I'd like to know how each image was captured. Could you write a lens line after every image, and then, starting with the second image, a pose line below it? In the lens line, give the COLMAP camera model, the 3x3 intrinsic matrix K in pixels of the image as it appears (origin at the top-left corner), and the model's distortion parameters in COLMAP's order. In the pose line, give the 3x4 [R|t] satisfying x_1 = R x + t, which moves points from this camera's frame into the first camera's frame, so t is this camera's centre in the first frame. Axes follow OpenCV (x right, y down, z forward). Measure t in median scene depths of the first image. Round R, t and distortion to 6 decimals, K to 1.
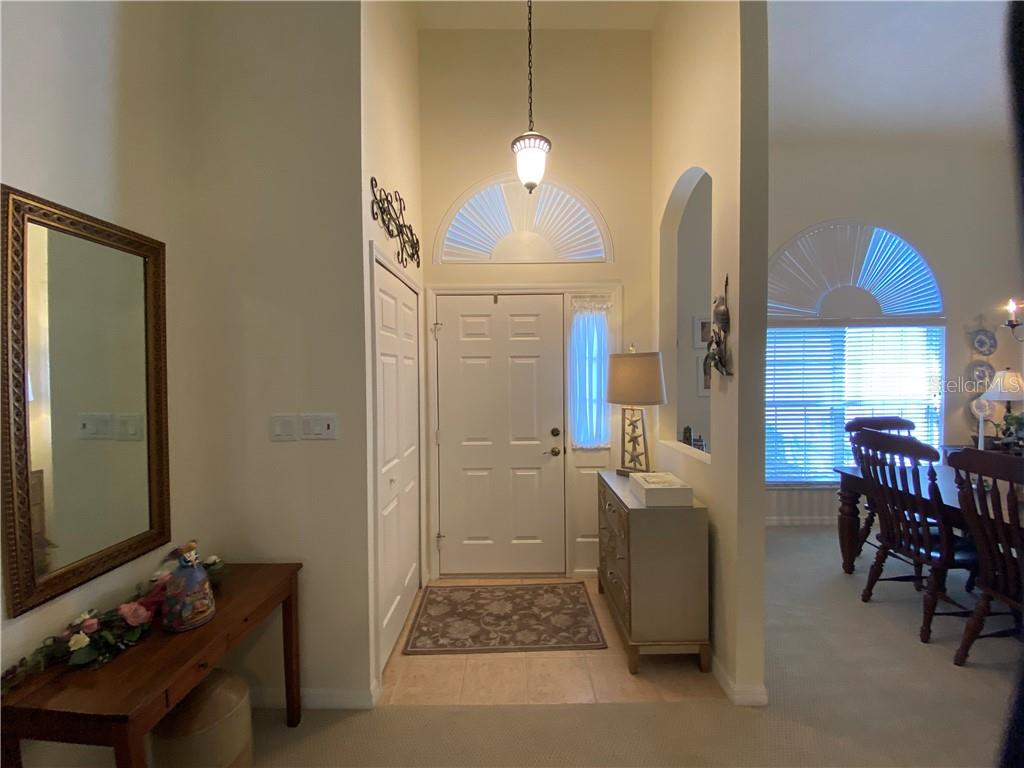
lens RADIAL K [[417.4, 0, 492.1], [0, 417.4, 387.9], [0, 0, 1]] dist [-0.014087, -0.004630]
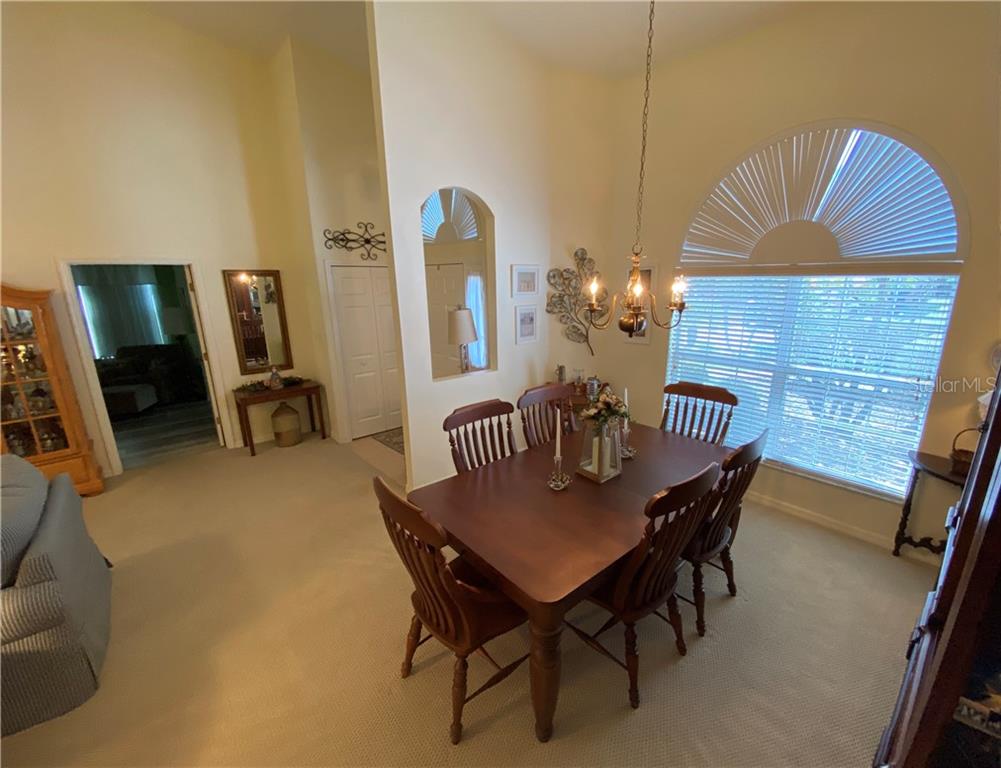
lens RADIAL K [[423.0, 0, 505.8], [0, 423.0, 385.7], [0, 0, 1]] dist [-0.010291, -0.006759]
pose [[0.684293, 0.184013, -0.705608, 1.939900], [-0.006168, 0.969063, 0.246736, -0.245549], [0.729181, -0.164488, 0.664258, 0.077028]]
